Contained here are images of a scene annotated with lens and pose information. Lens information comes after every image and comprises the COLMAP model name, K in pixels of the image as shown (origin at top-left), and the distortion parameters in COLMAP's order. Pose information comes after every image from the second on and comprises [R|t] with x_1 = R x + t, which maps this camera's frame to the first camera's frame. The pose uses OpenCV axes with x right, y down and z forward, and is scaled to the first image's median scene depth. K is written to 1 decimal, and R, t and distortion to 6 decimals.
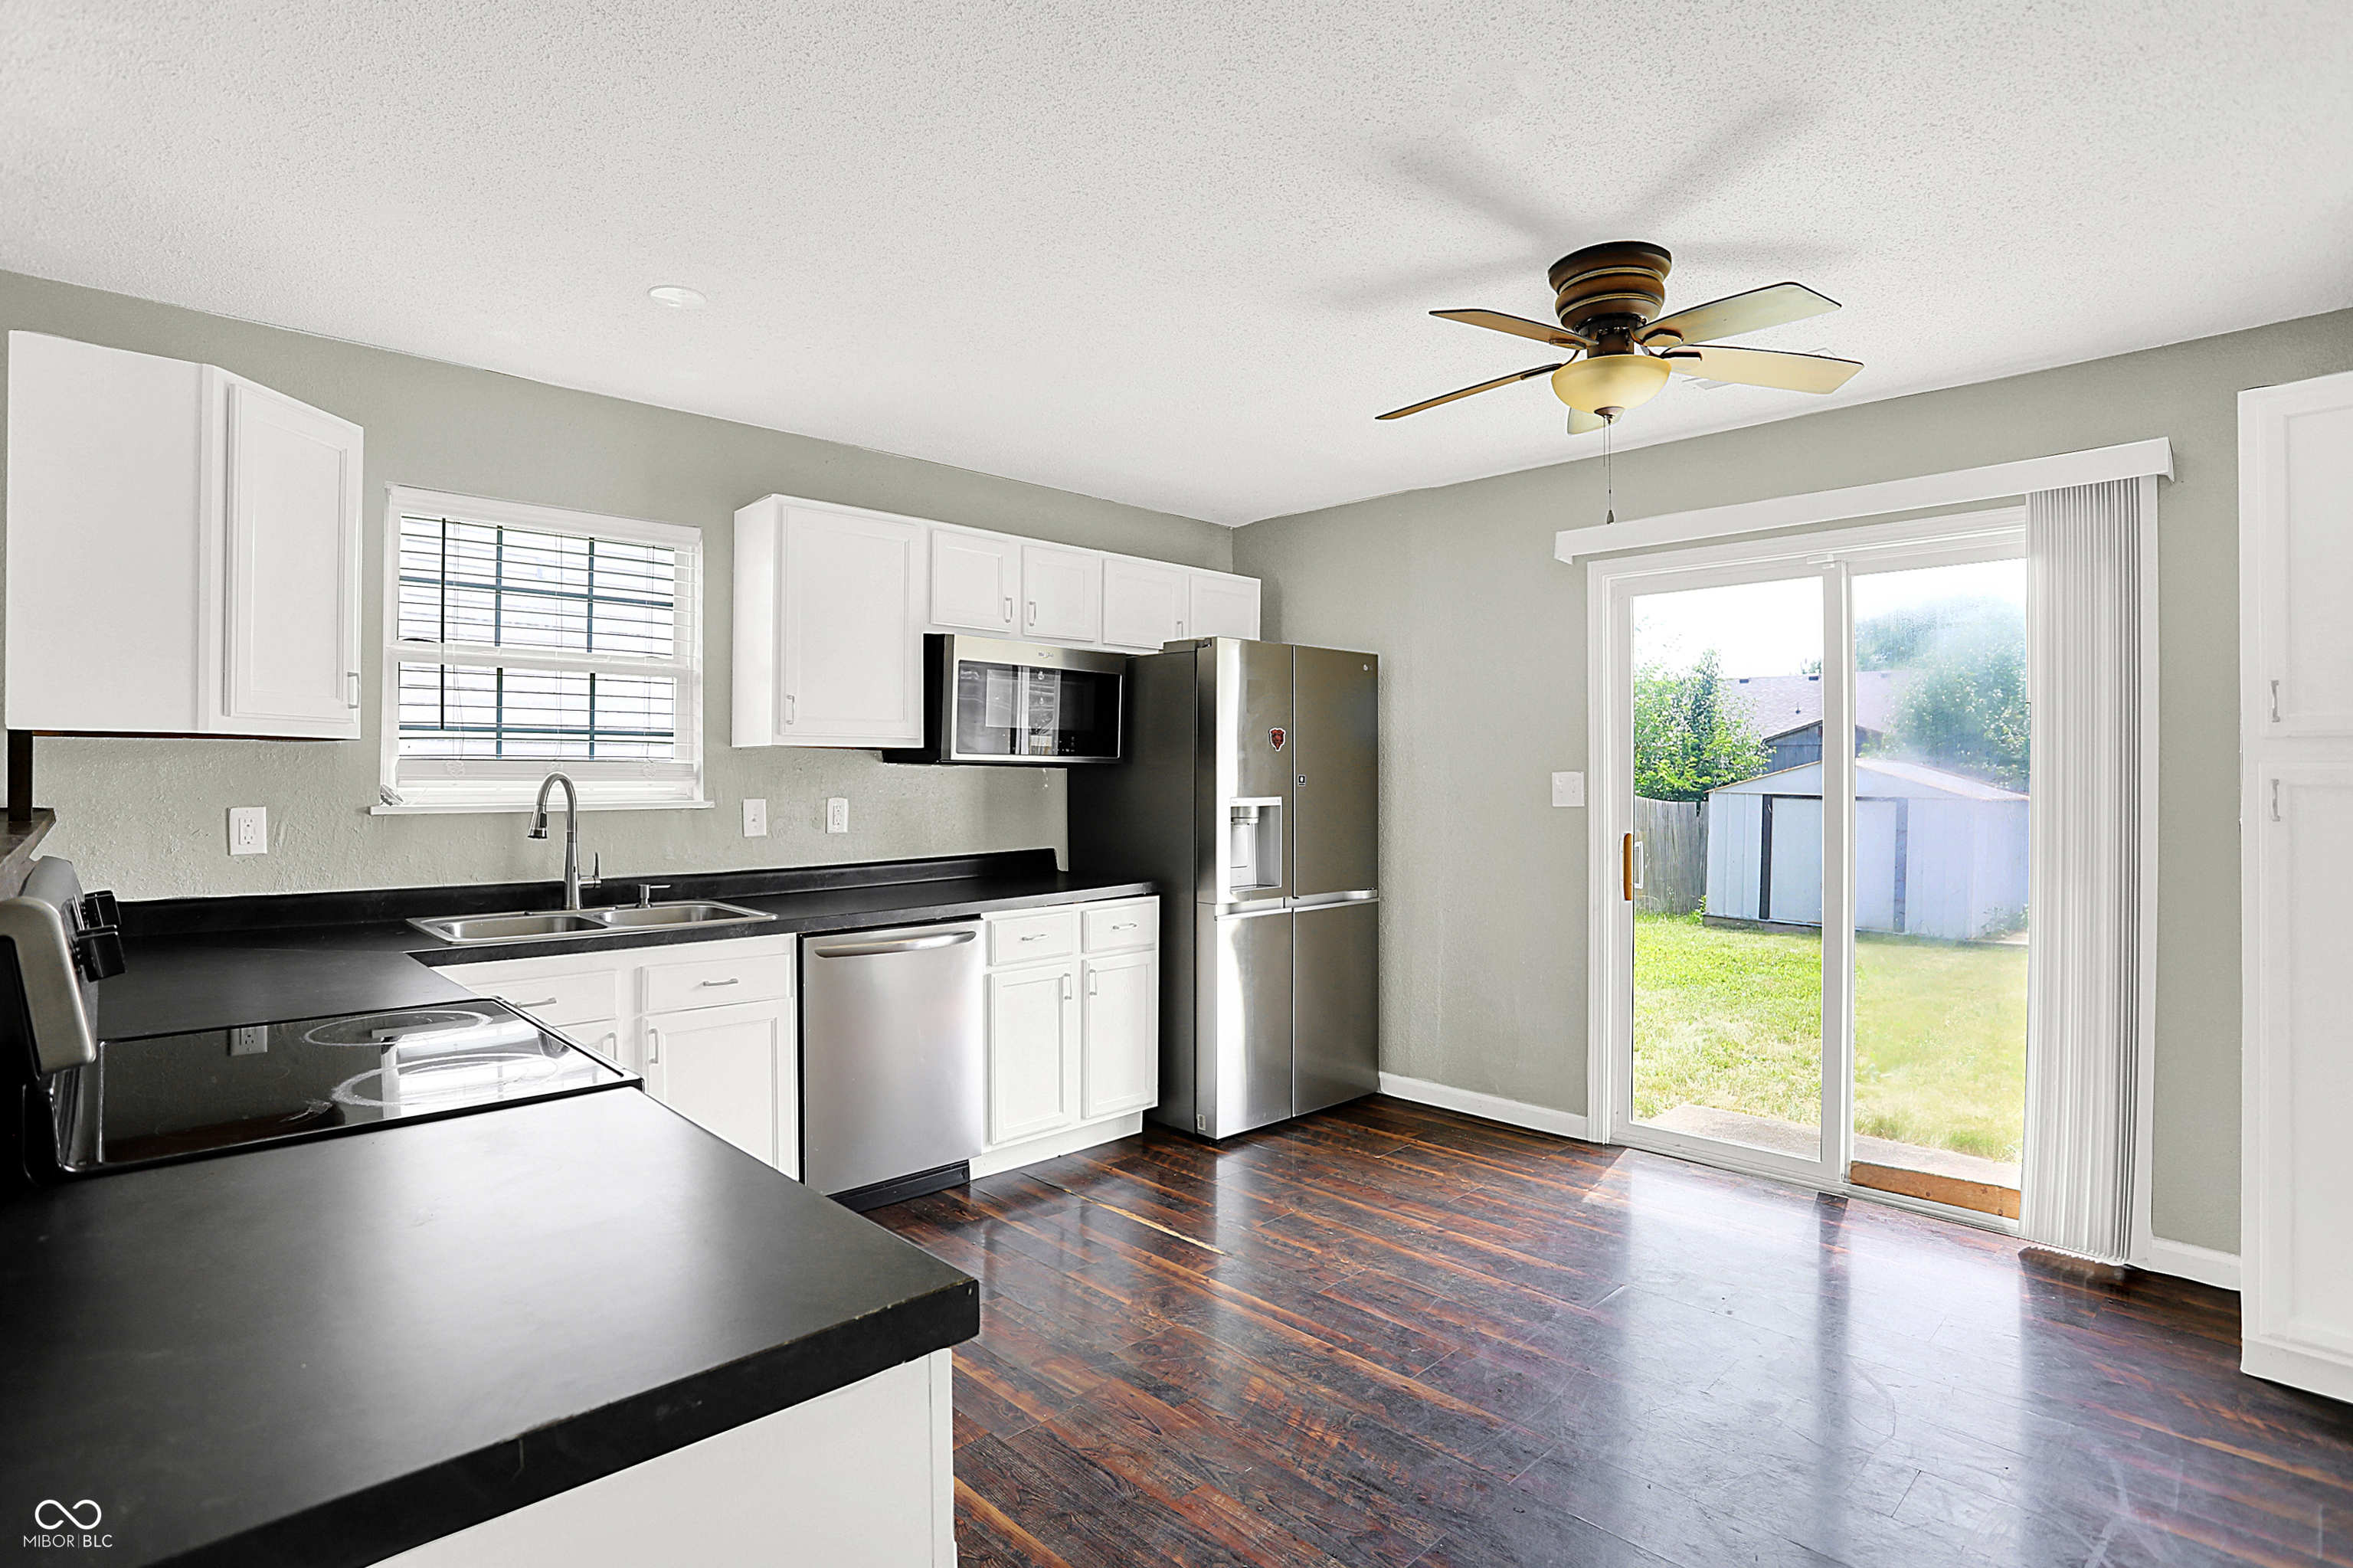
lens RADIAL K [[1161.7, 0, 1167.5], [0, 1161.7, 771.2], [0, 0, 1]] dist [-0.049257, 0.003286]
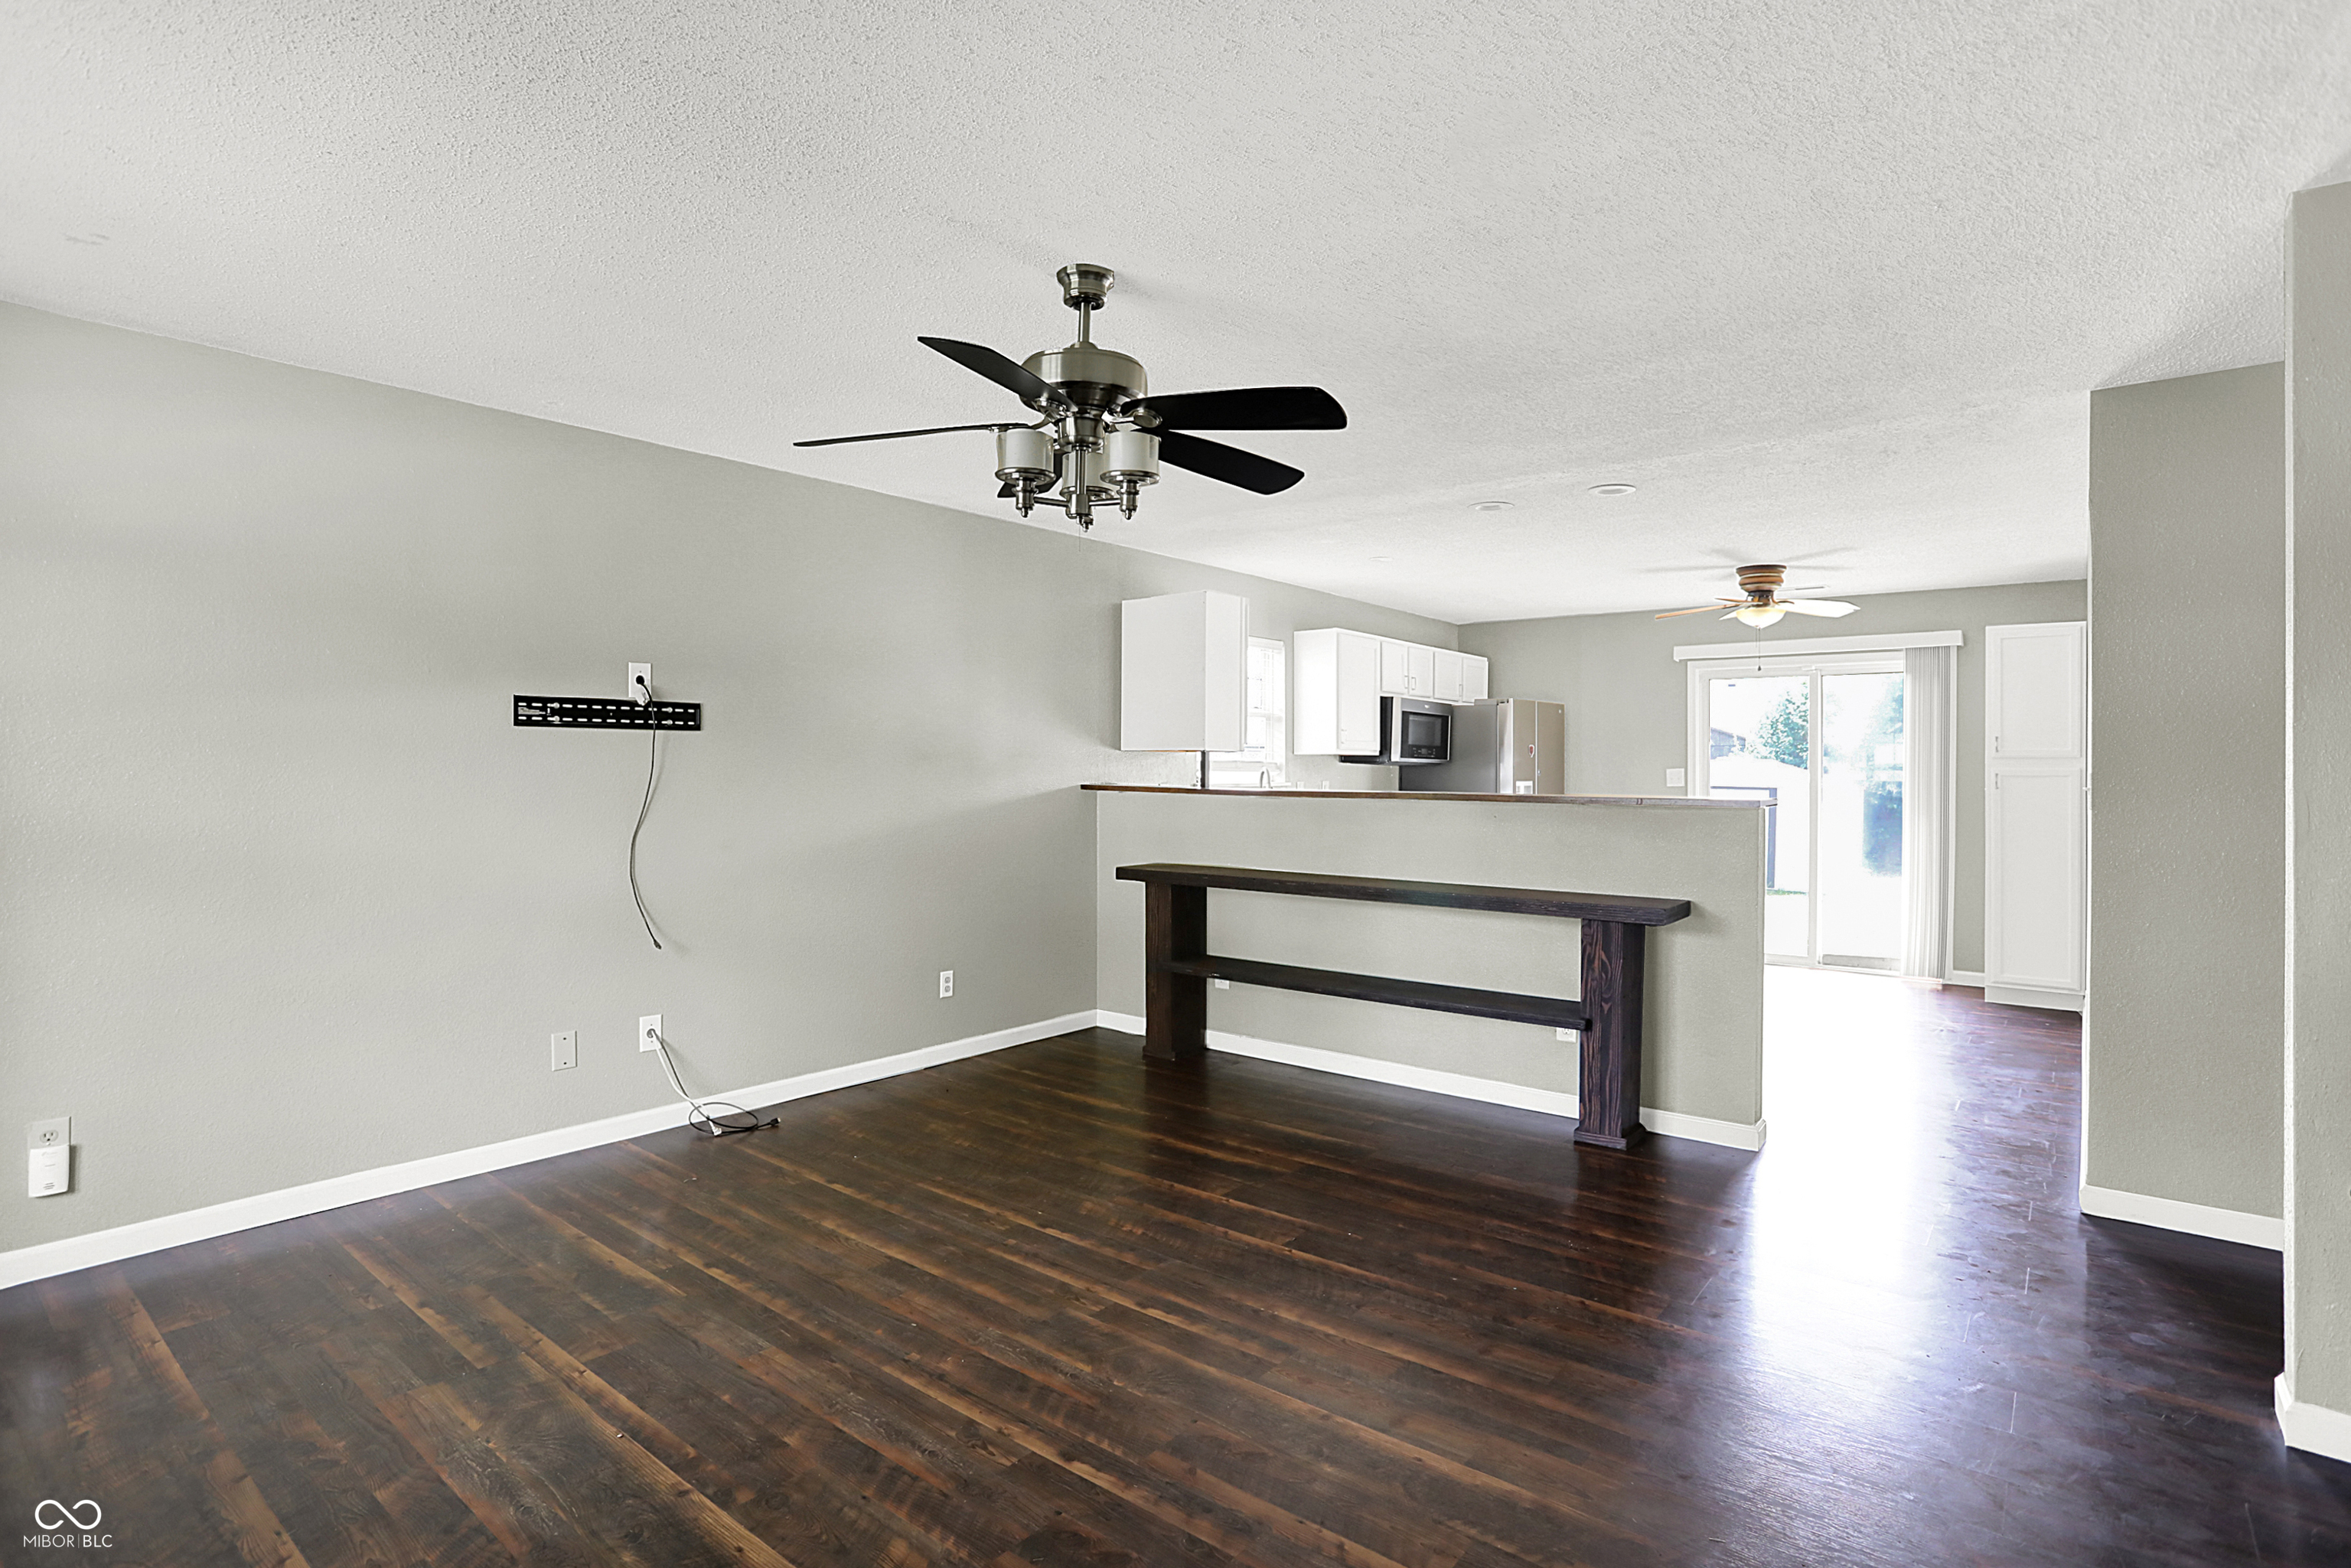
lens RADIAL K [[1160.6, 0, 1176.4], [0, 1160.6, 772.8], [0, 0, 1]] dist [-0.049257, 0.003286]
pose [[0.991538, 0.003499, 0.129768, -0.796715], [-0.004286, 0.999974, 0.005788, -0.000639], [-0.129744, -0.006296, 0.991528, -0.875818]]
